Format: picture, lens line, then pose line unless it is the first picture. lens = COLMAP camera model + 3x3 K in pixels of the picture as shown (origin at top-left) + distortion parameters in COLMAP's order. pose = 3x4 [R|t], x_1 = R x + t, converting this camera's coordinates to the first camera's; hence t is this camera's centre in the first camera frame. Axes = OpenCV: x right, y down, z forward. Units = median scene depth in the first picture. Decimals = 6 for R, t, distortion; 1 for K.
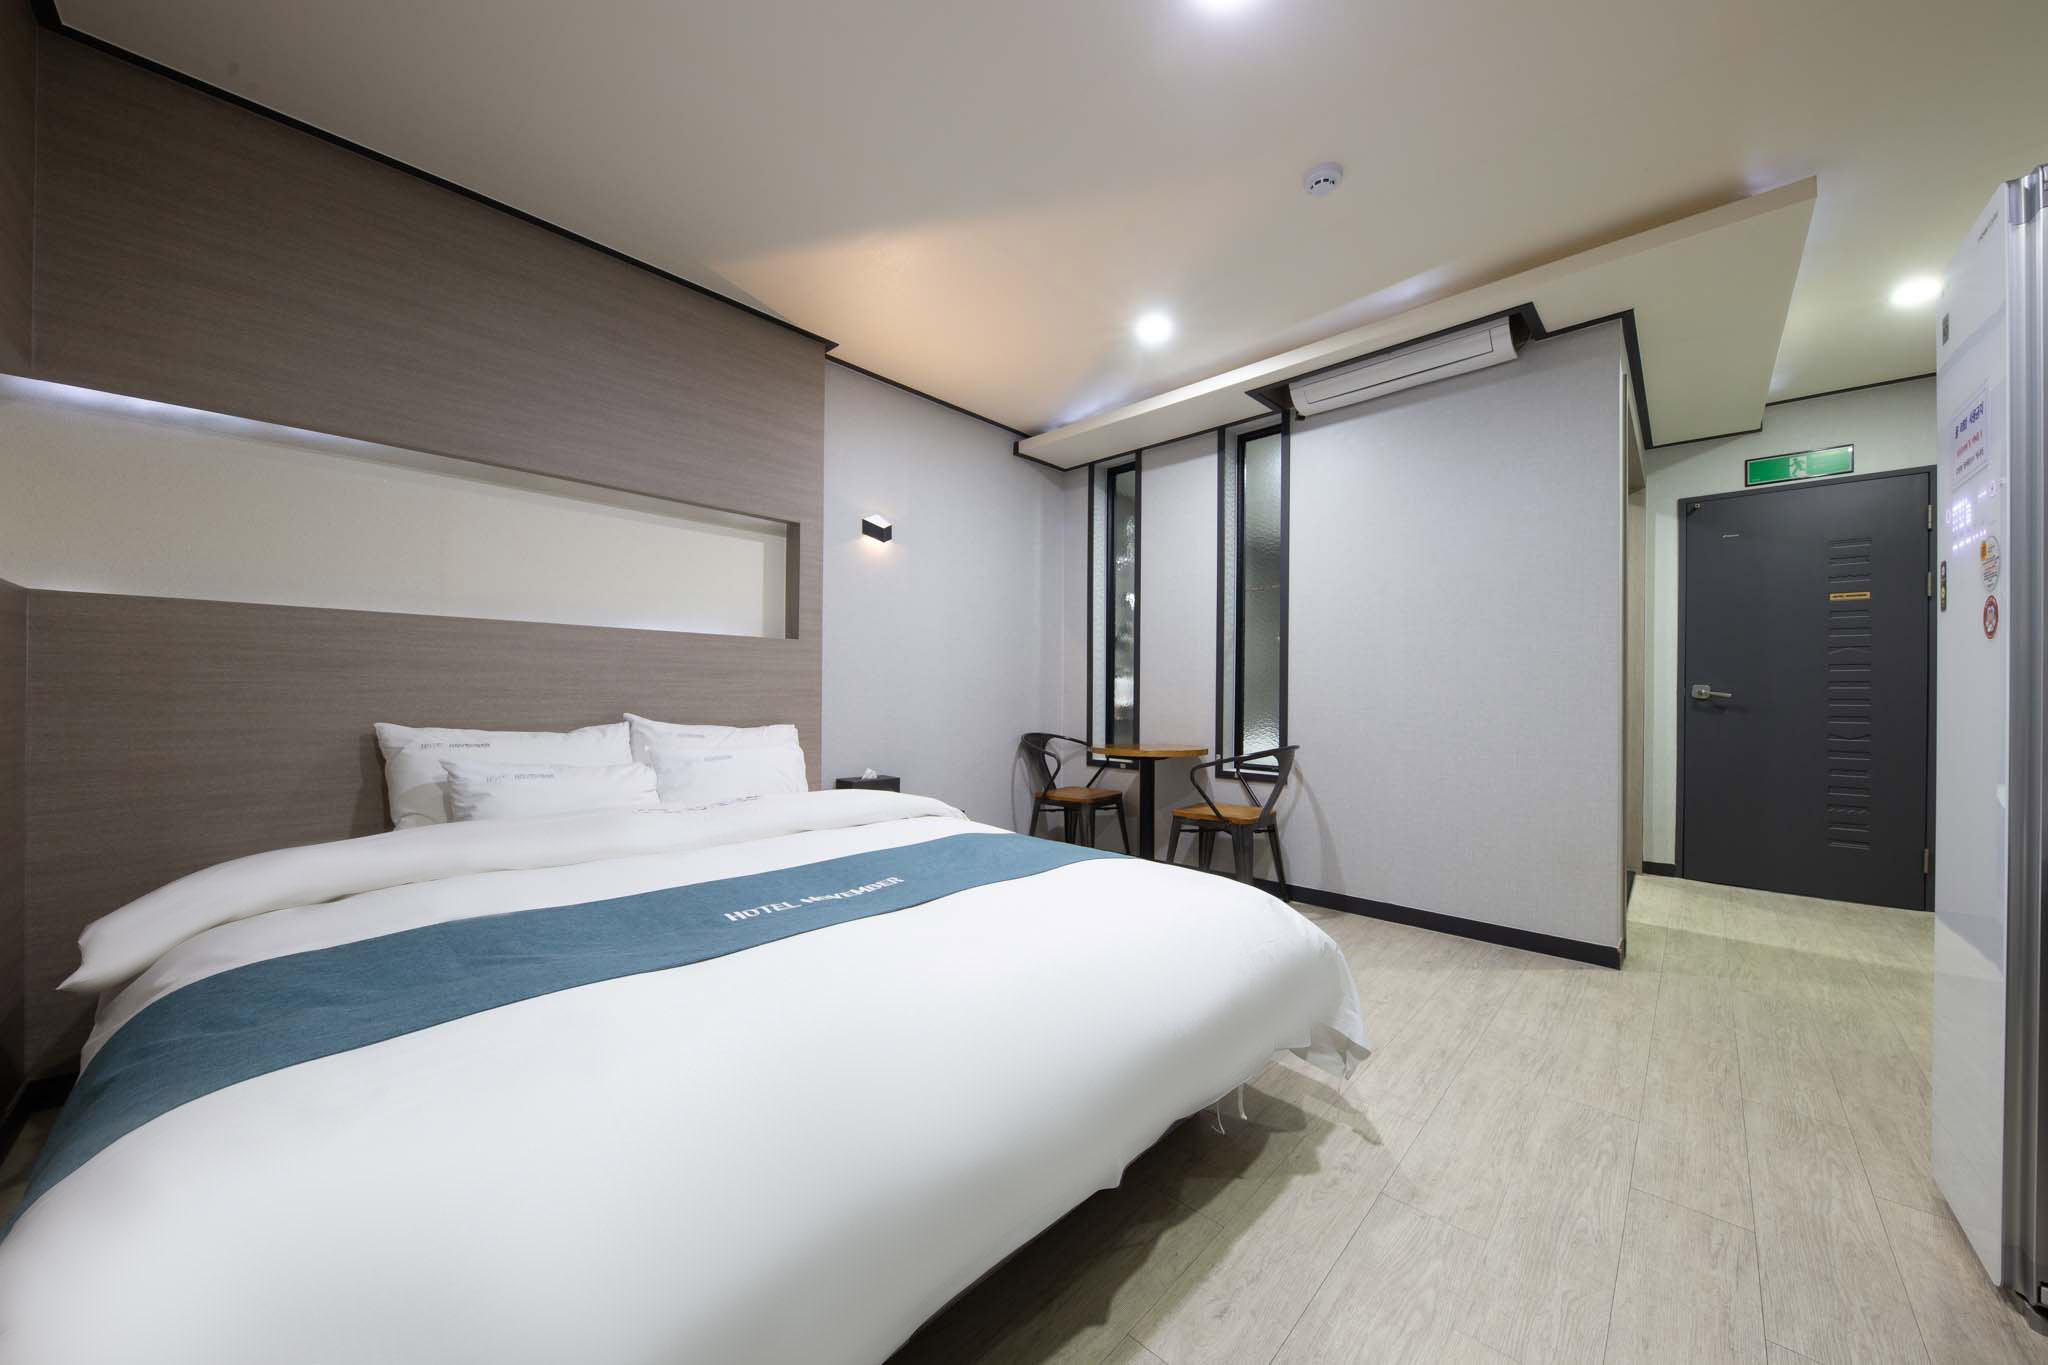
lens RADIAL K [[706.1, 0, 1010.9], [0, 706.1, 693.9], [0, 0, 1]] dist [0.002107, -0.002025]
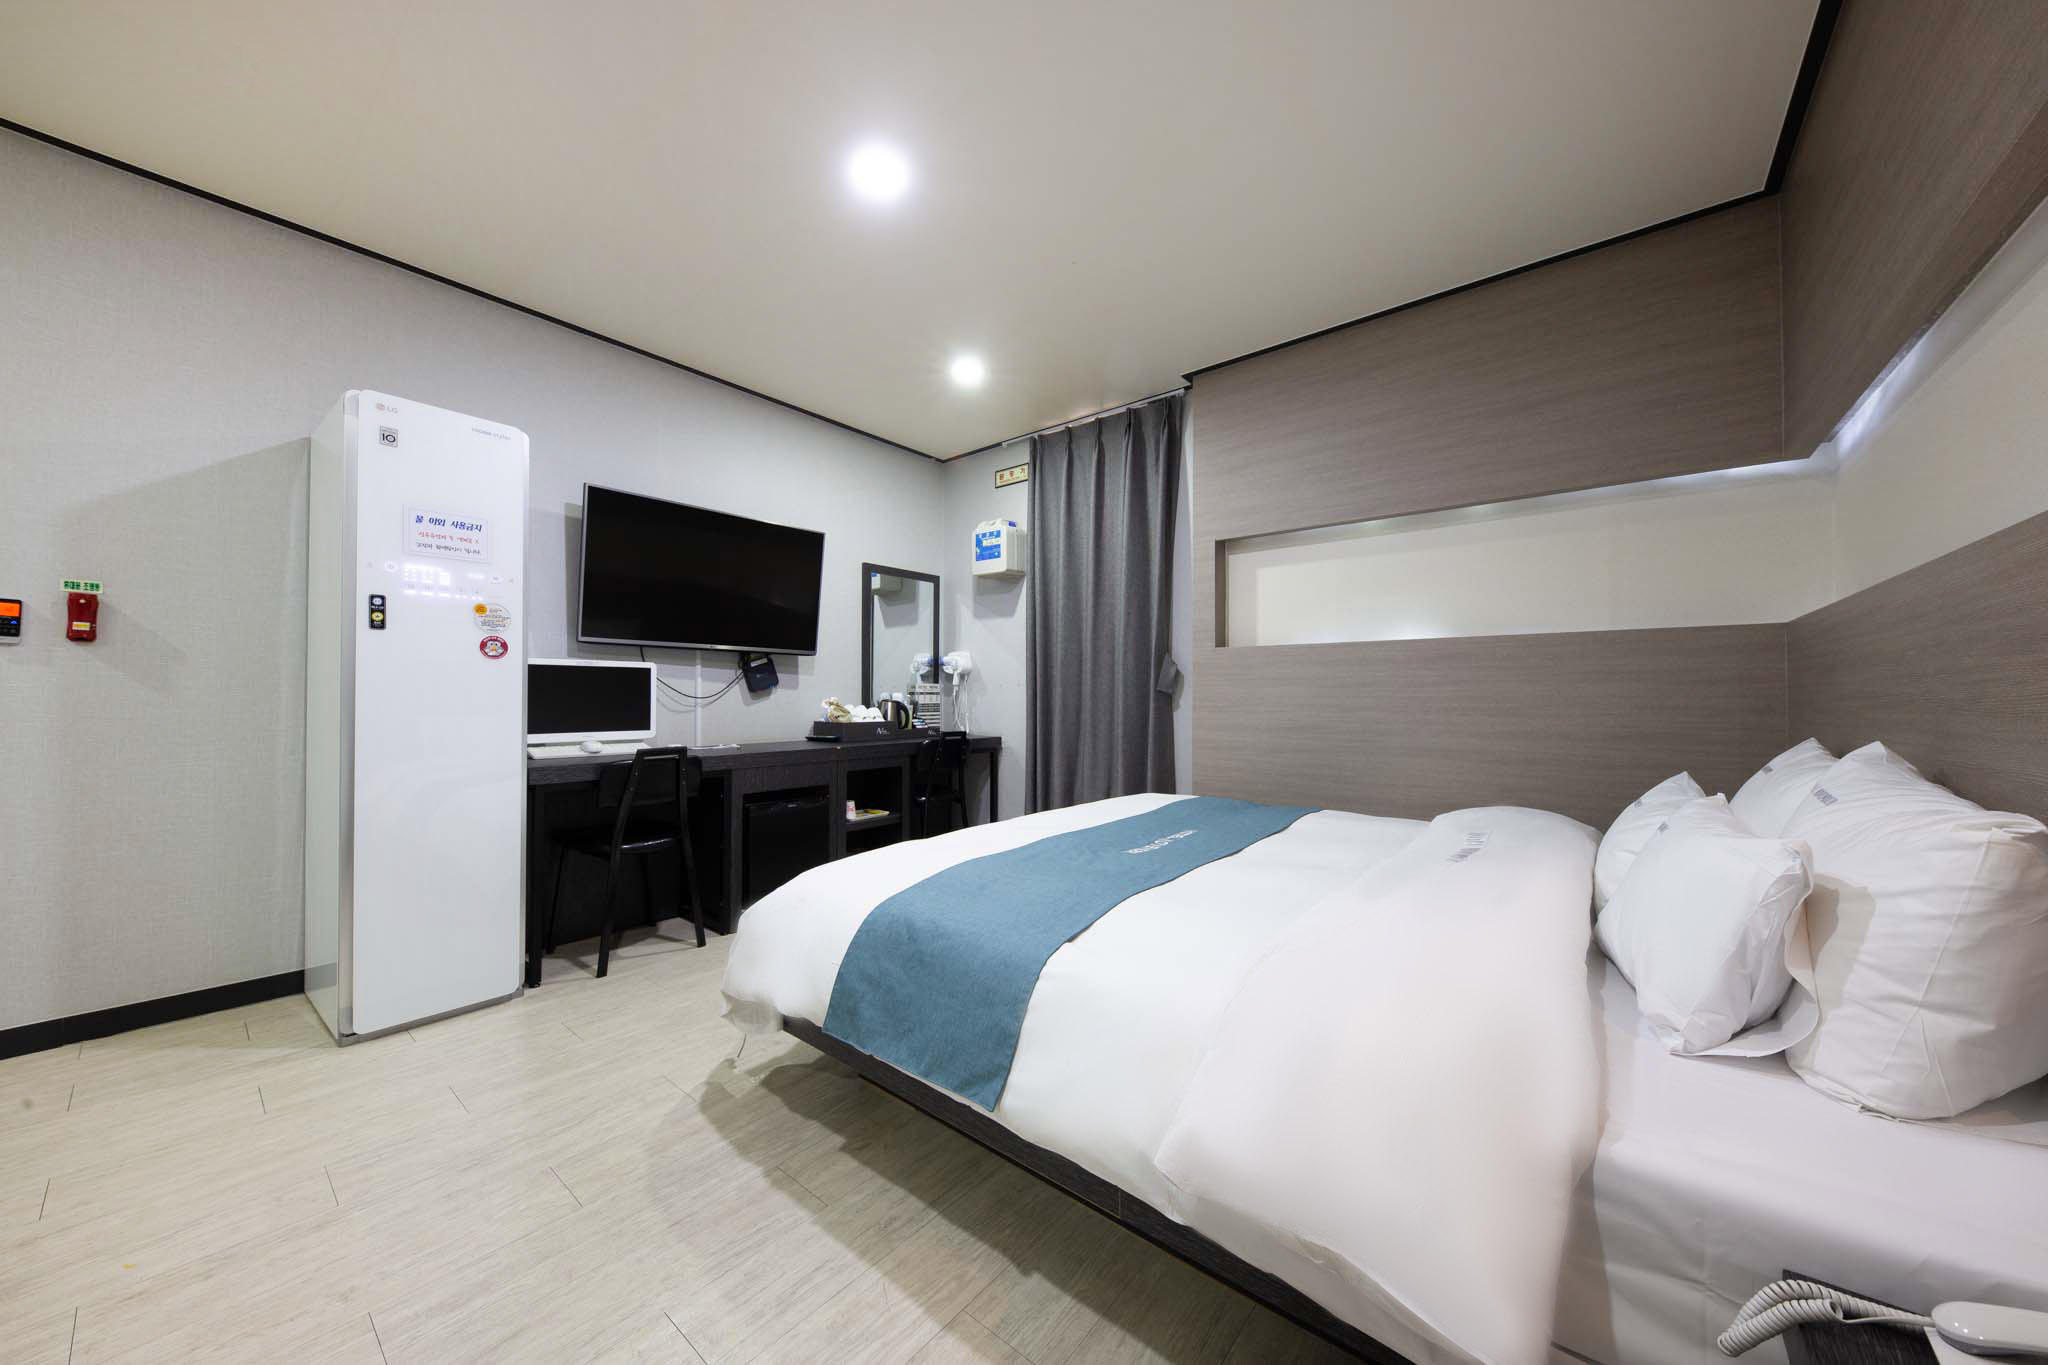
lens RADIAL K [[706.1, 0, 1006.2], [0, 706.1, 691.9], [0, 0, 1]] dist [0.002107, -0.002025]
pose [[-0.997442, -0.012597, -0.070364, 0.130542], [-0.012147, 0.999903, -0.006820, 0.005496], [0.070443, -0.005947, -0.997498, 2.159429]]
